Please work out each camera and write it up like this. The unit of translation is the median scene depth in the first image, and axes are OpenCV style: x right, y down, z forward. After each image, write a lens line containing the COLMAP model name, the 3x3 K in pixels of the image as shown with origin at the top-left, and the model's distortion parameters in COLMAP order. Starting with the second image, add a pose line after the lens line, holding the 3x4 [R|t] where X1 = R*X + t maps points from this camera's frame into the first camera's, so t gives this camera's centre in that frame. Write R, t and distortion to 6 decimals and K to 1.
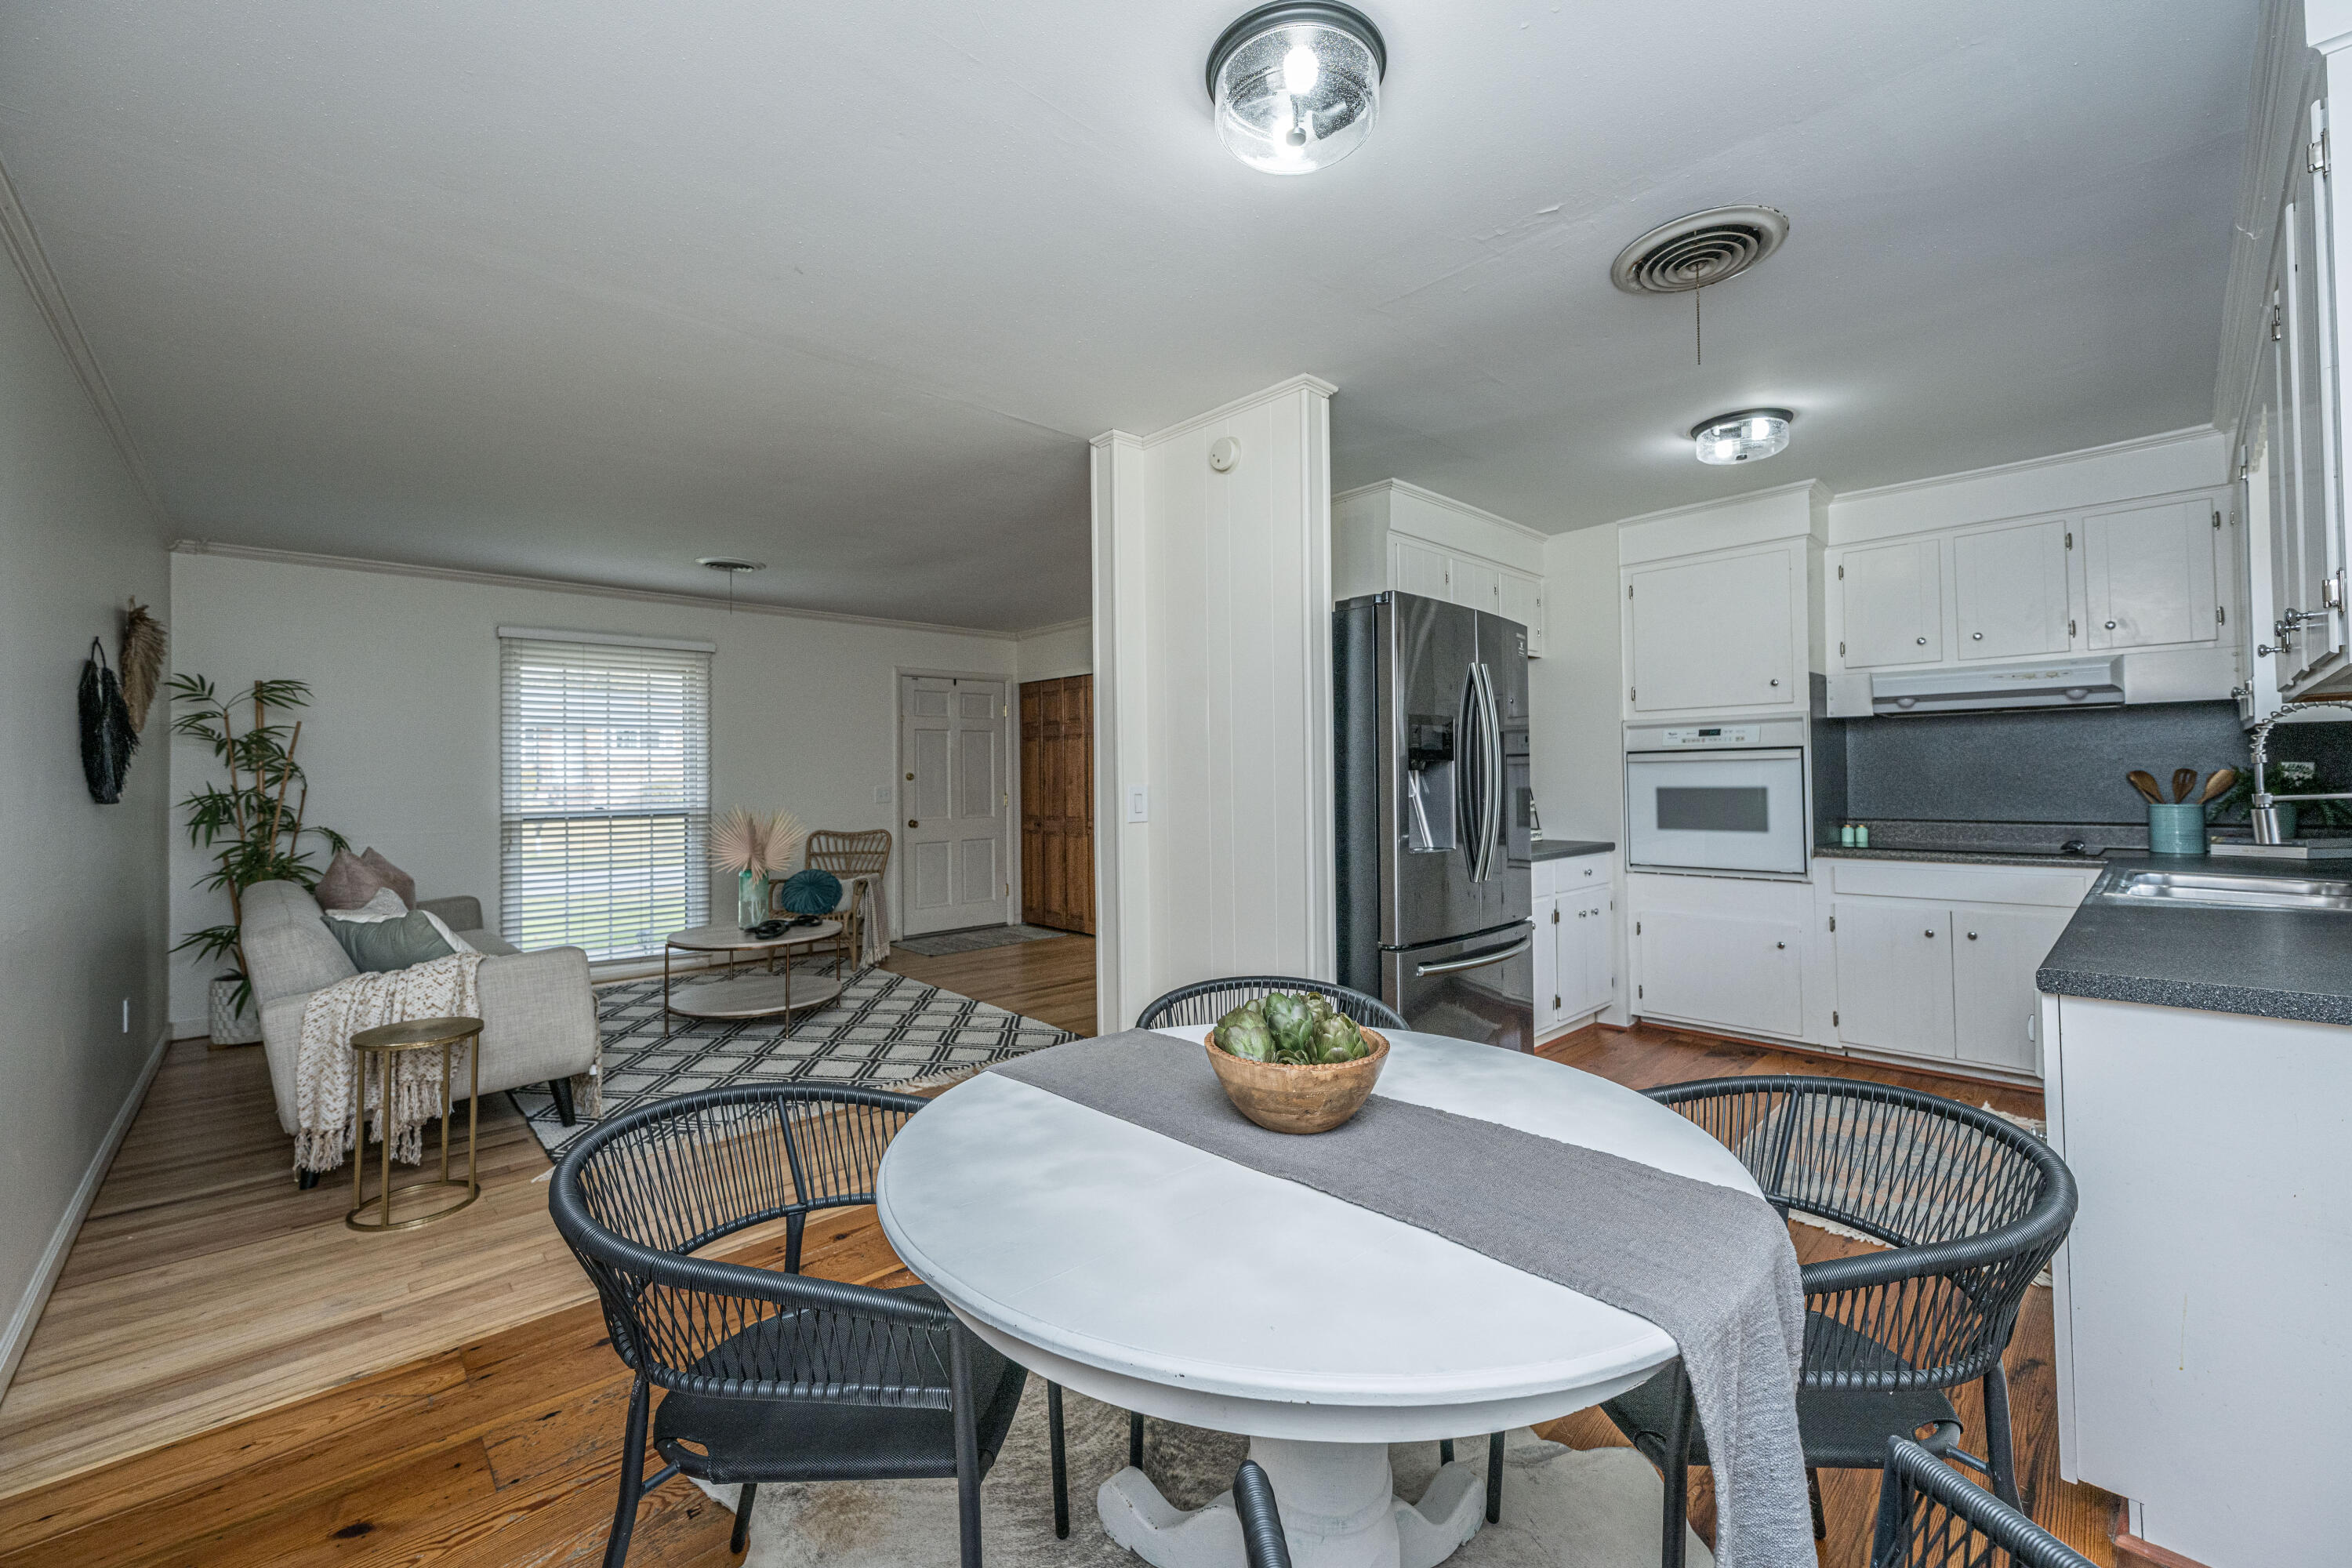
lens RADIAL K [[932.5, 0, 1172.9], [0, 932.5, 766.7], [0, 0, 1]] dist [-0.001957, 0.000740]
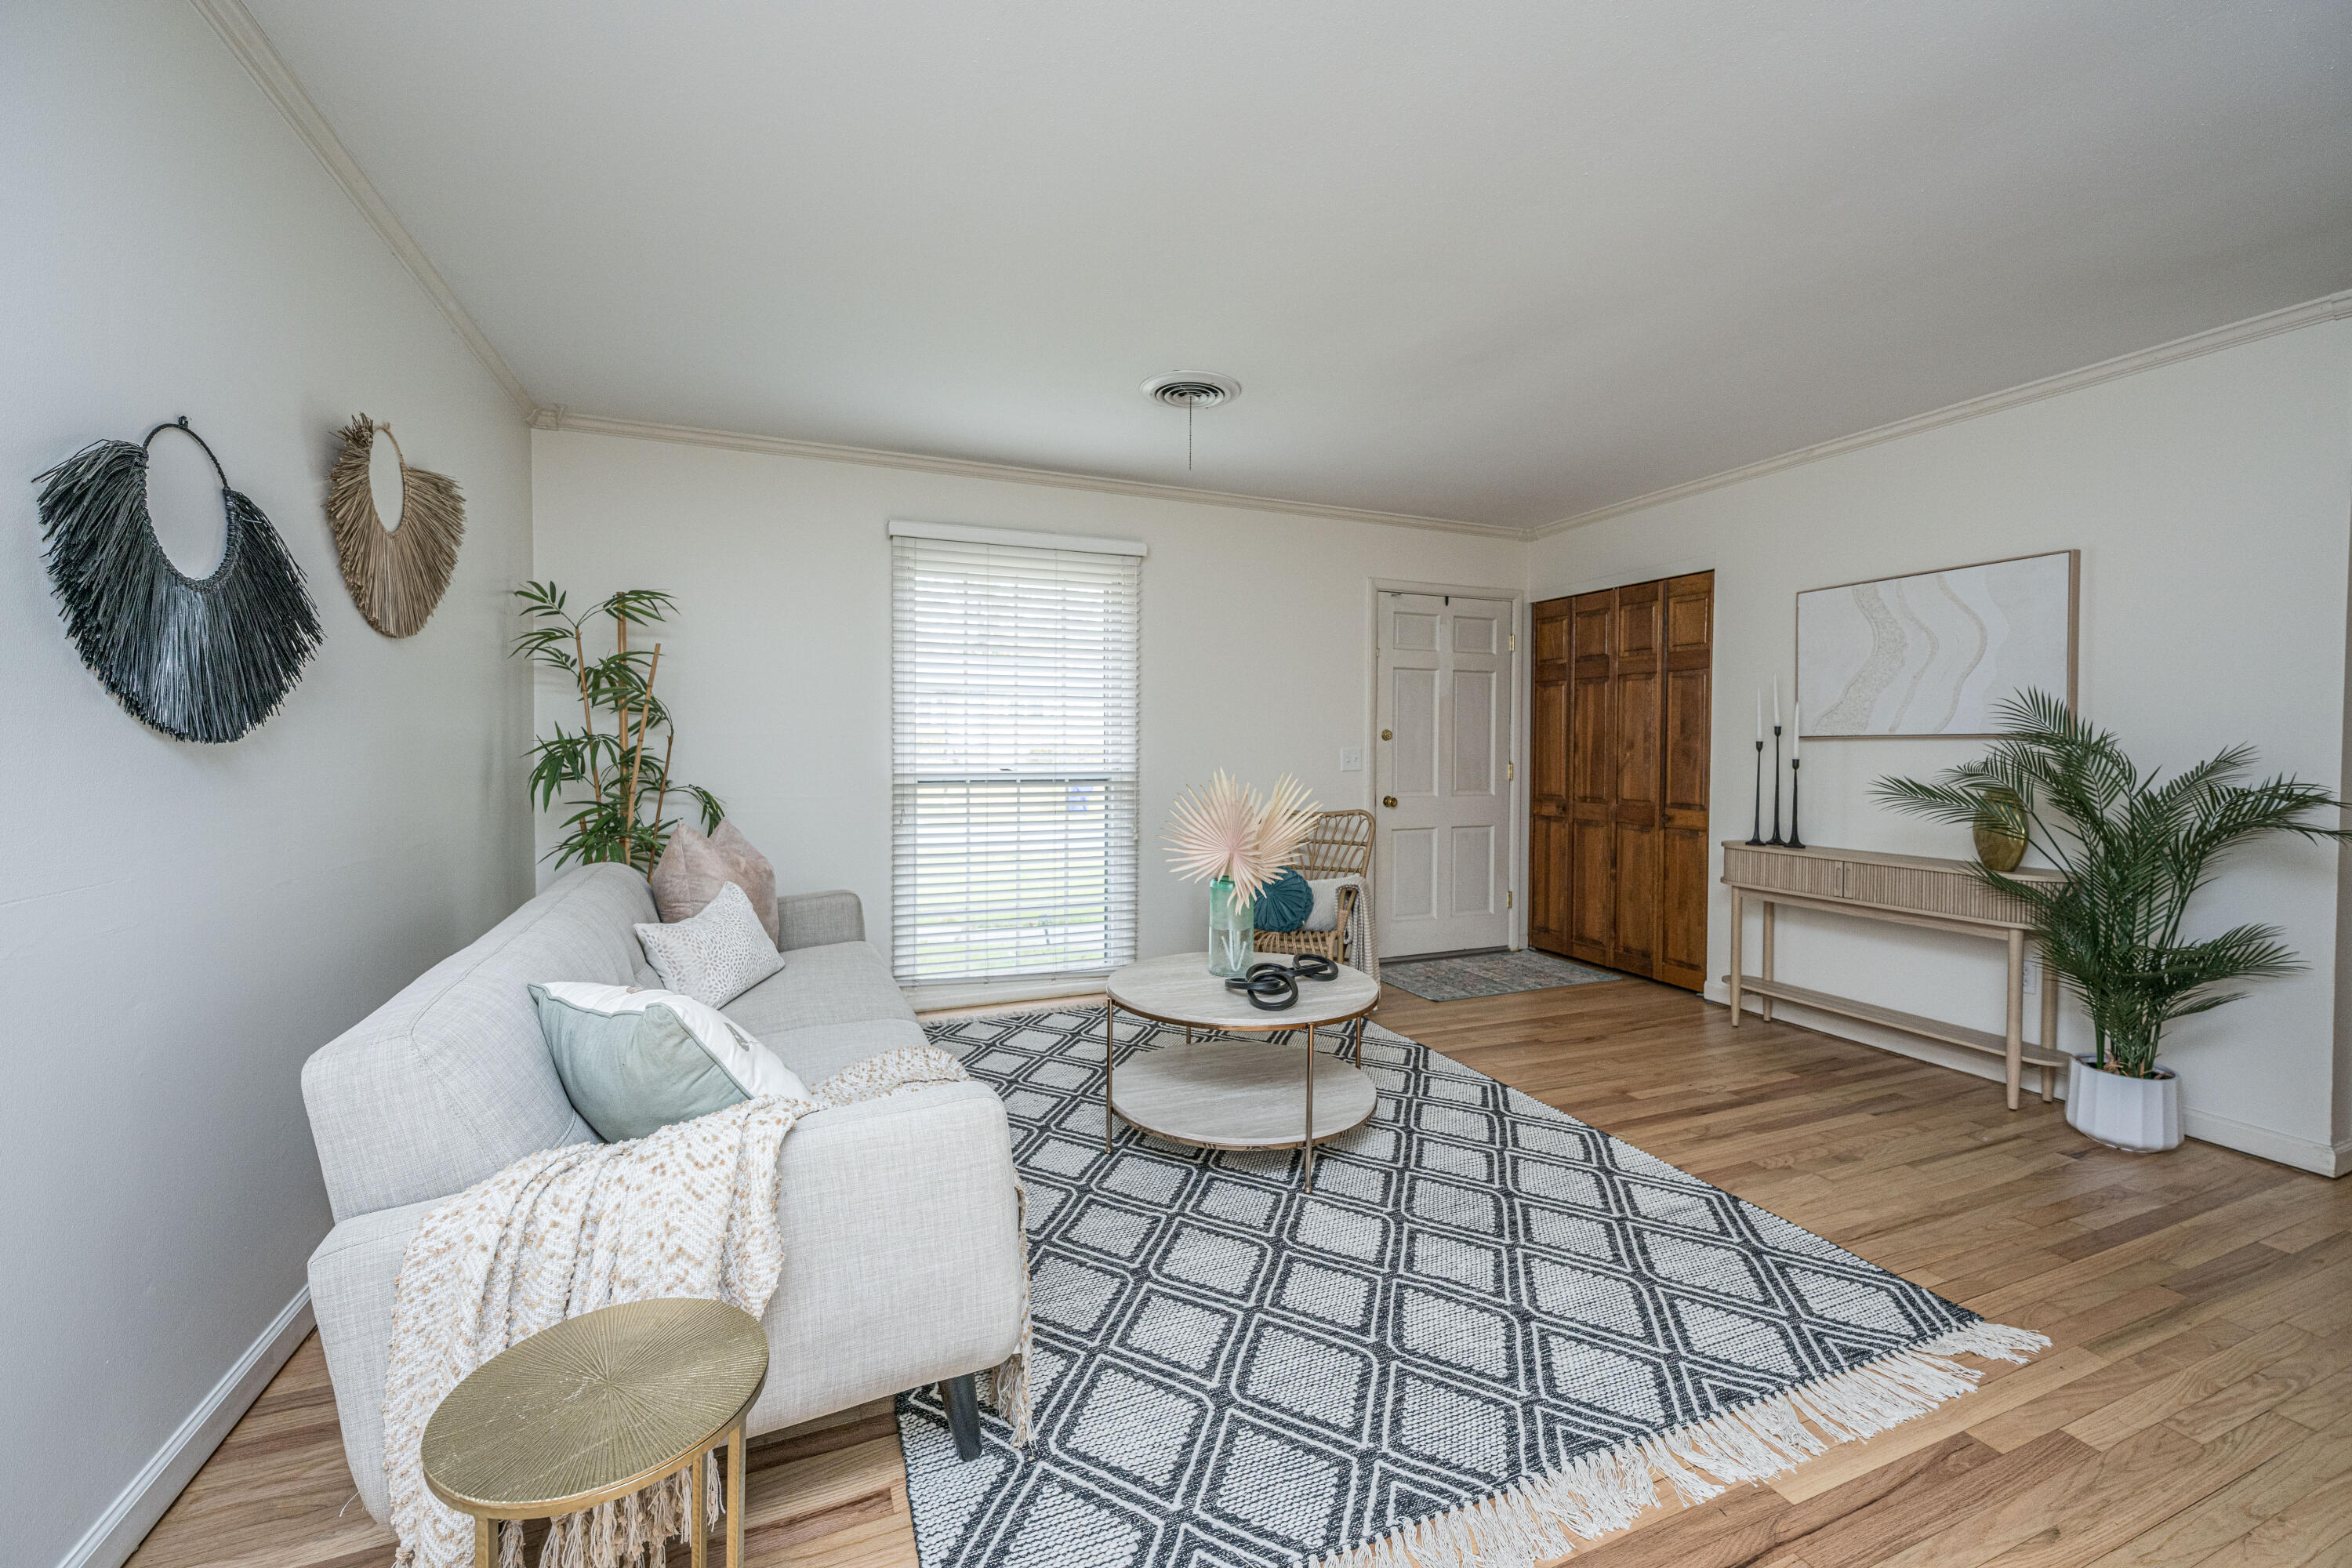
lens RADIAL K [[932.5, 0, 1172.5], [0, 932.5, 773.5], [0, 0, 1]] dist [-0.001957, 0.000740]
pose [[0.935544, 0.024877, -0.352334, -0.299671], [-0.010983, 0.999083, 0.041380, 0.020243], [0.353040, -0.034843, 0.934959, 0.460812]]
